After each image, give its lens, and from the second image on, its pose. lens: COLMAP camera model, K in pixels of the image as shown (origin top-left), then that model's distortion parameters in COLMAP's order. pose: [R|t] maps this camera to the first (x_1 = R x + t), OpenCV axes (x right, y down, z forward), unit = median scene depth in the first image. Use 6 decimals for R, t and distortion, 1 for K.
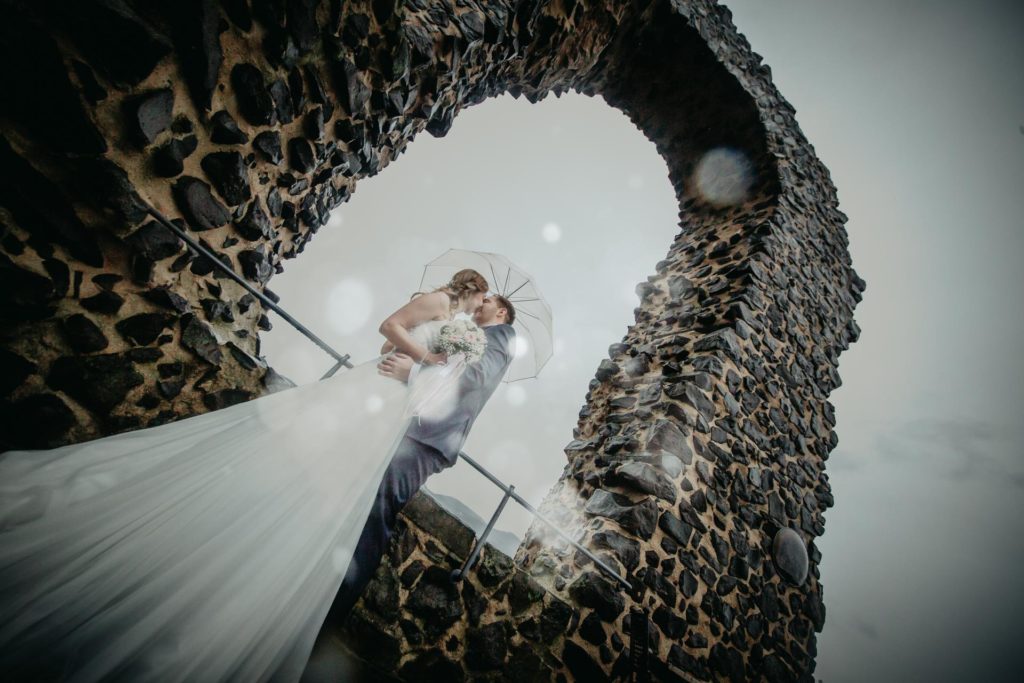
lens RADIAL K [[363.9, 0, 513.8], [0, 363.9, 338.8], [0, 0, 1]] dist [-0.014275, -0.003303]
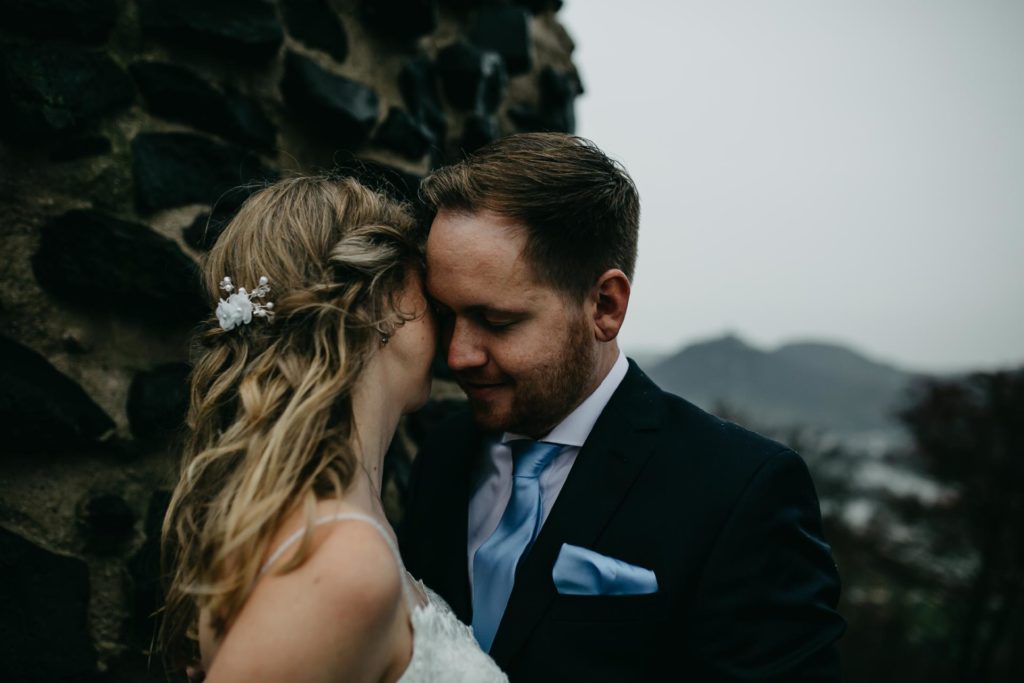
lens RADIAL K [[994.2, 0, 513.1], [0, 994.2, 336.0], [0, 0, 1]] dist [-0.018695, 0.000000]
pose [[0.498253, -0.515735, -0.696966, -0.026077], [0.649734, 0.754362, -0.093720, -0.204722], [0.574099, -0.406146, 0.710954, 0.324324]]
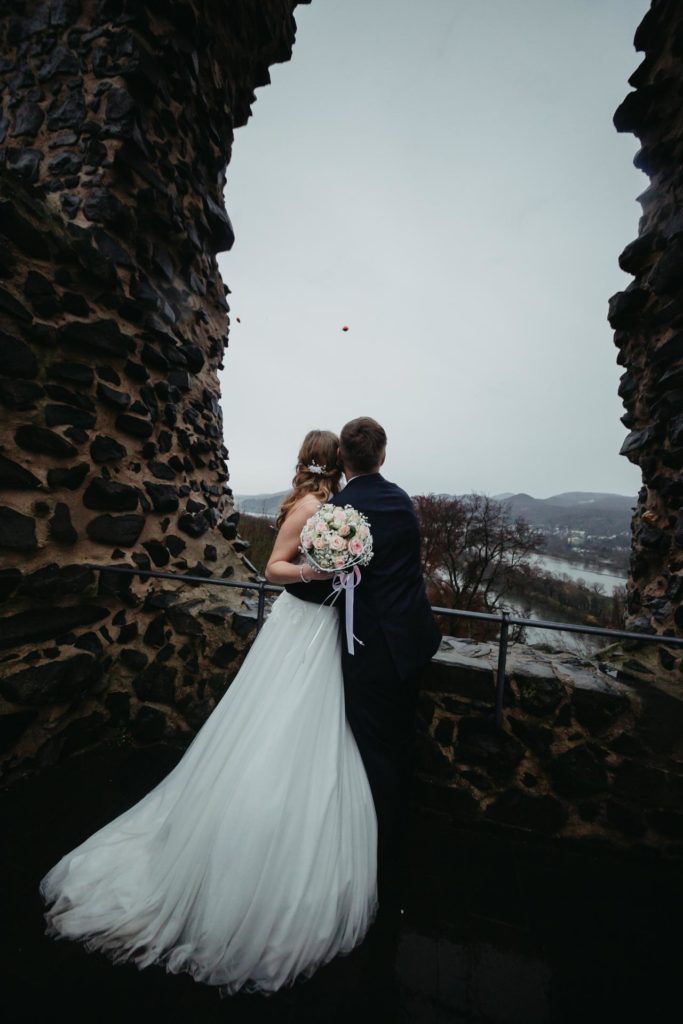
lens RADIAL K [[363.9, 0, 340.4], [0, 363.9, 515.3], [0, 0, 1]] dist [-0.014275, -0.003303]
pose [[0.639032, -0.459099, -0.617144, 0.222952], [0.645040, 0.756924, 0.104834, -0.032386], [0.419001, -0.465075, 0.779836, 0.234395]]
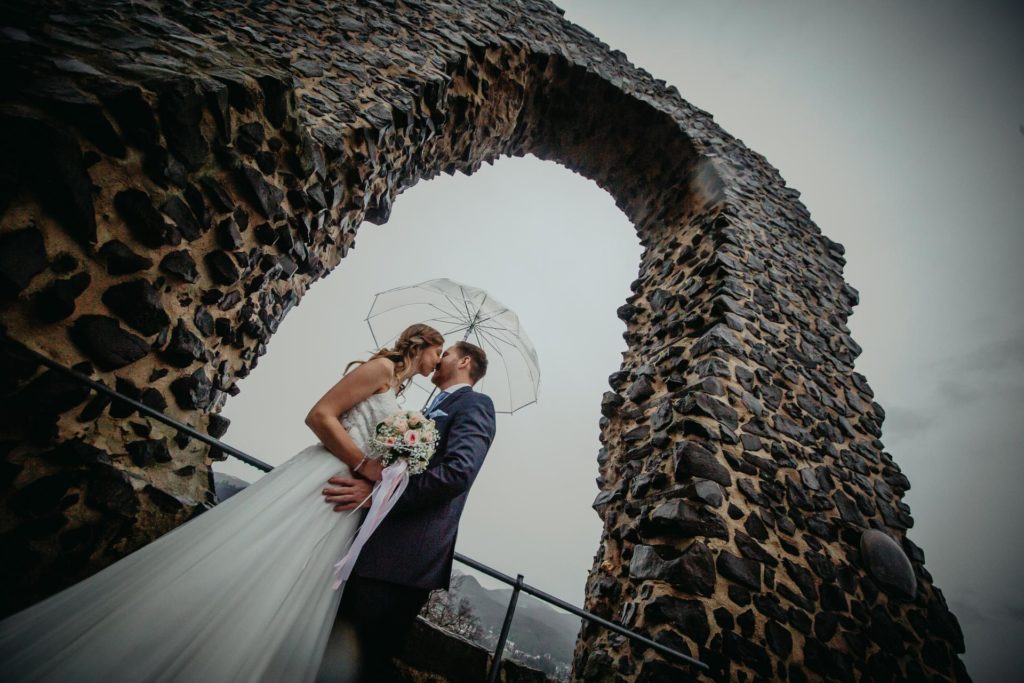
lens RADIAL K [[363.9, 0, 513.5], [0, 363.9, 339.0], [0, 0, 1]] dist [-0.014275, -0.003303]
pose [[0.964028, -0.265660, 0.008691, 0.074766], [0.263151, 0.949294, -0.172028, 0.030212], [0.037451, 0.168126, 0.985054, 0.081507]]
